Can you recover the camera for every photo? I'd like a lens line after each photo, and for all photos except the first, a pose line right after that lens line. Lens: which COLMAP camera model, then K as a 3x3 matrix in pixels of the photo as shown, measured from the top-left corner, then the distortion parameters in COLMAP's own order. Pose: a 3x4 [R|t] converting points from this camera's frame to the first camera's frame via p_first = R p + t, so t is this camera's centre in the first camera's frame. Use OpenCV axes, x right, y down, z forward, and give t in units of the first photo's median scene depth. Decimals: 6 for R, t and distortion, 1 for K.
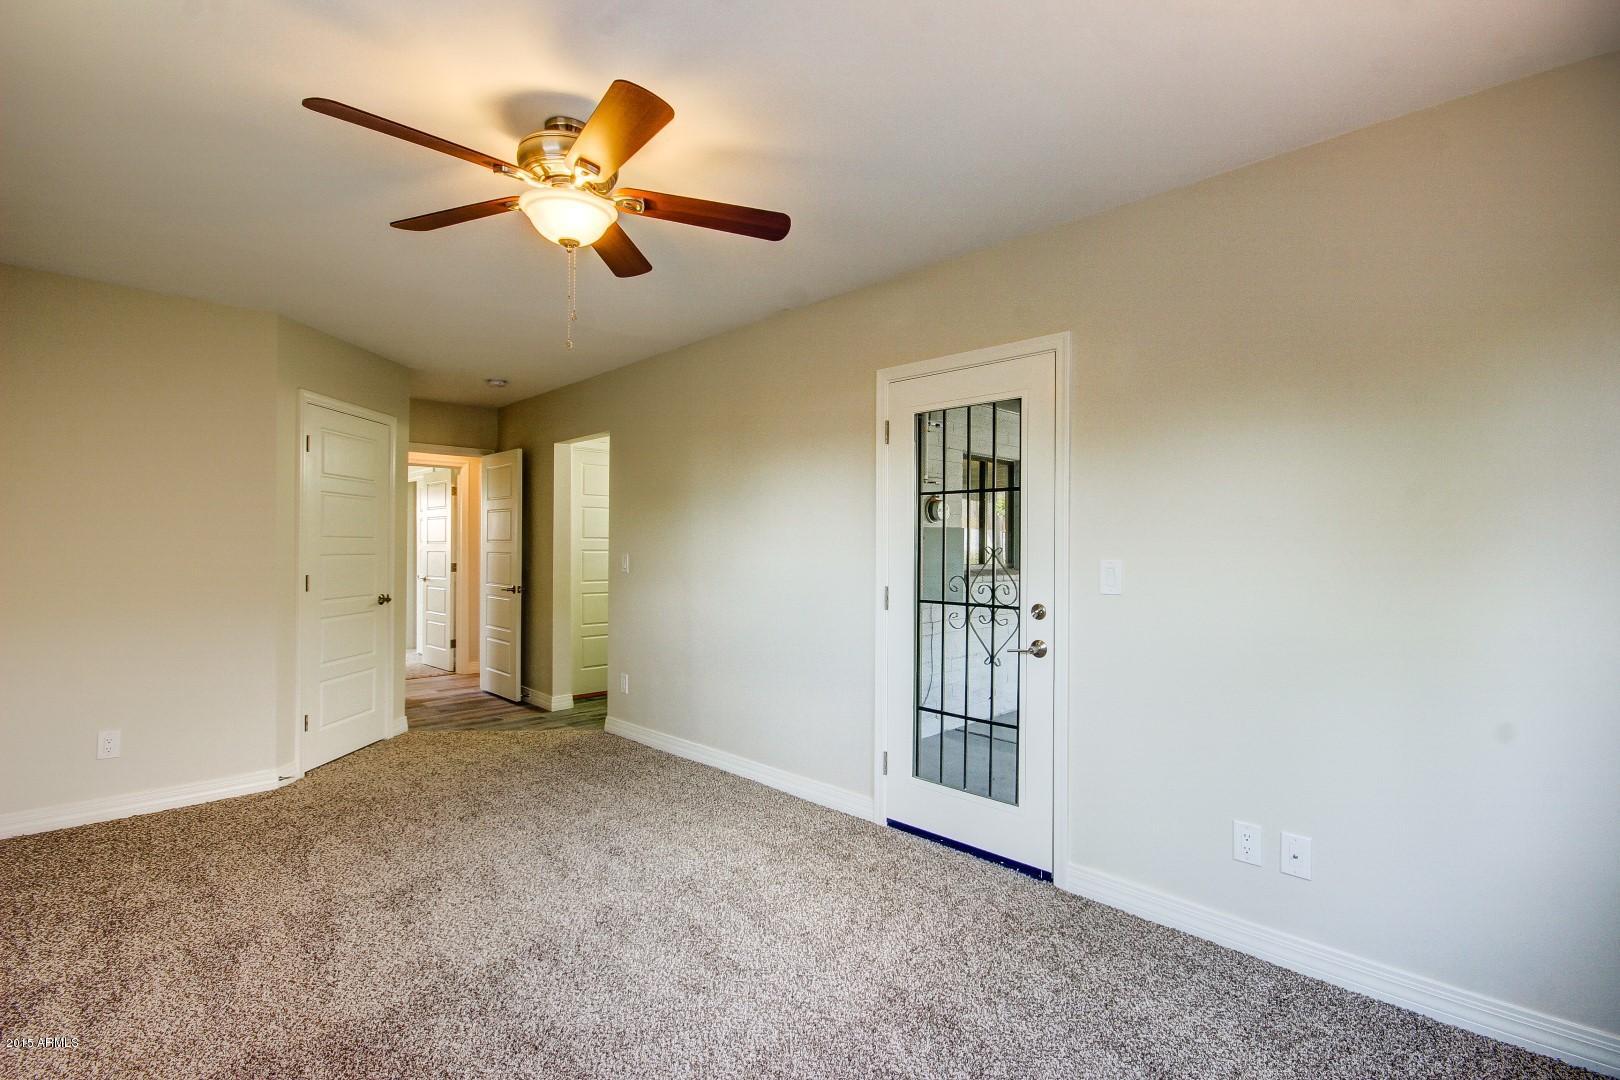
lens RADIAL K [[756.0, 0, 818.5], [0, 756.0, 546.8], [0, 0, 1]] dist [0.002967, -0.007617]
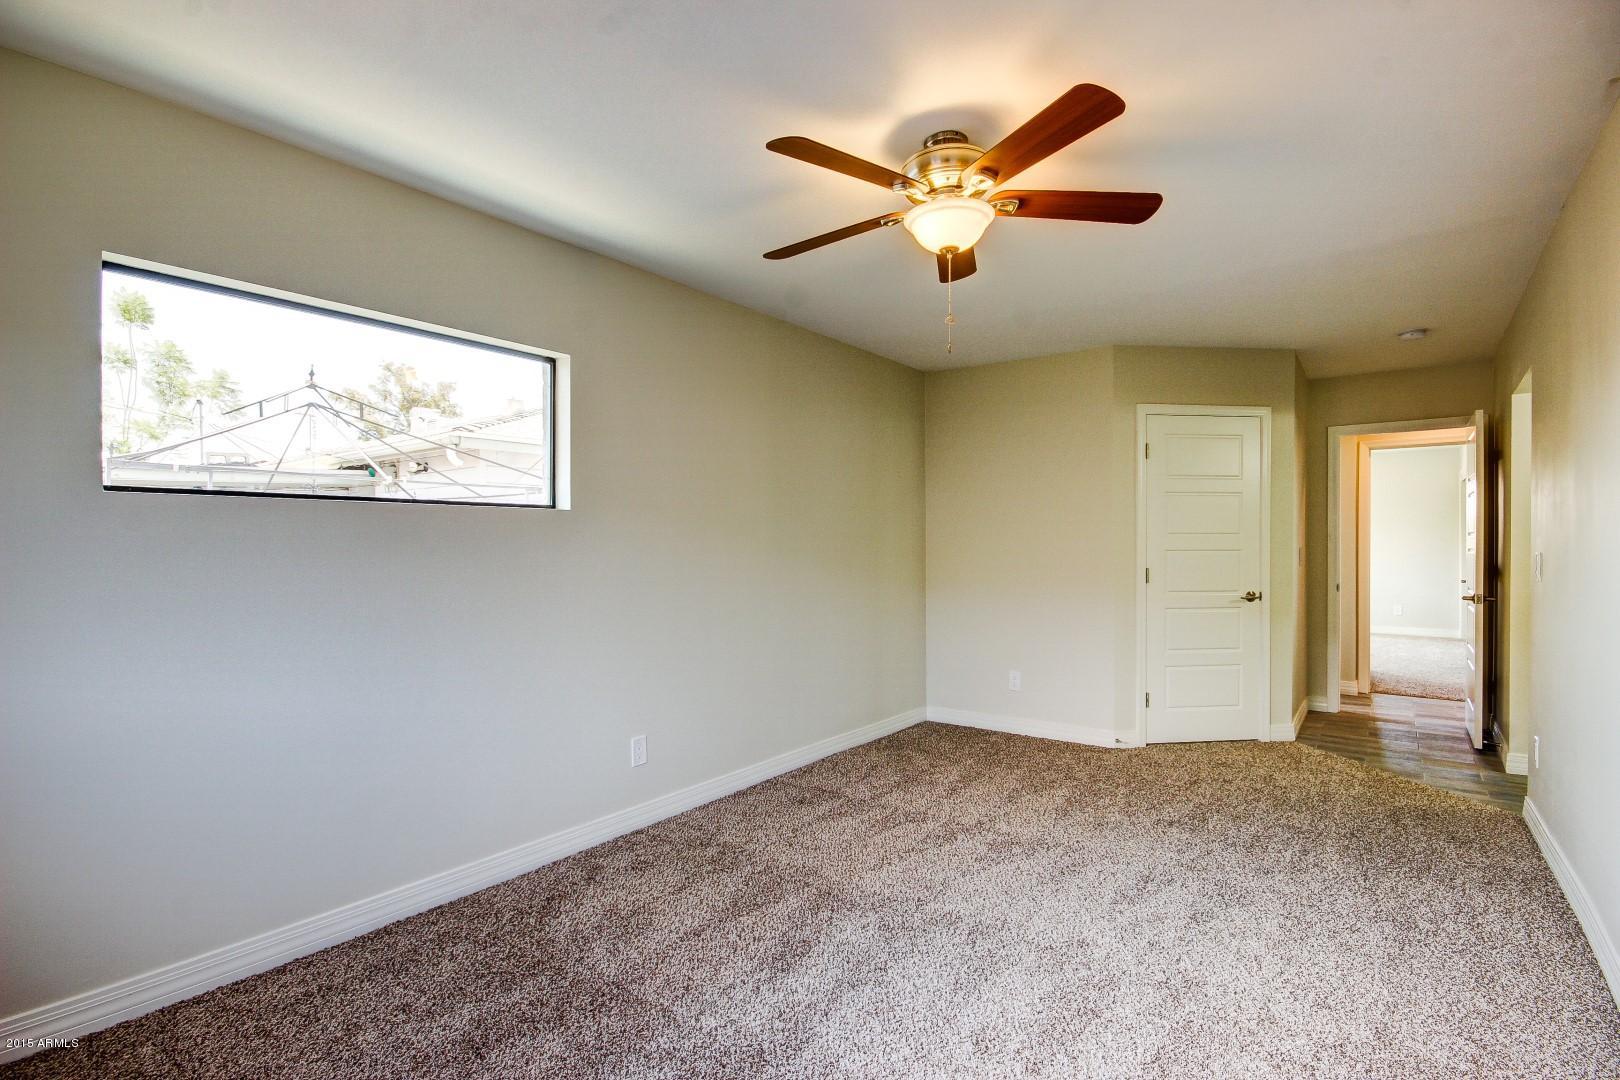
lens RADIAL K [[756.0, 0, 825.0], [0, 756.0, 544.6], [0, 0, 1]] dist [0.002967, -0.007617]
pose [[0.122627, -0.002740, -0.992449, 0.405097], [0.004935, 0.999986, -0.002151, 0.002493], [0.992441, -0.004634, 0.122639, 0.415645]]
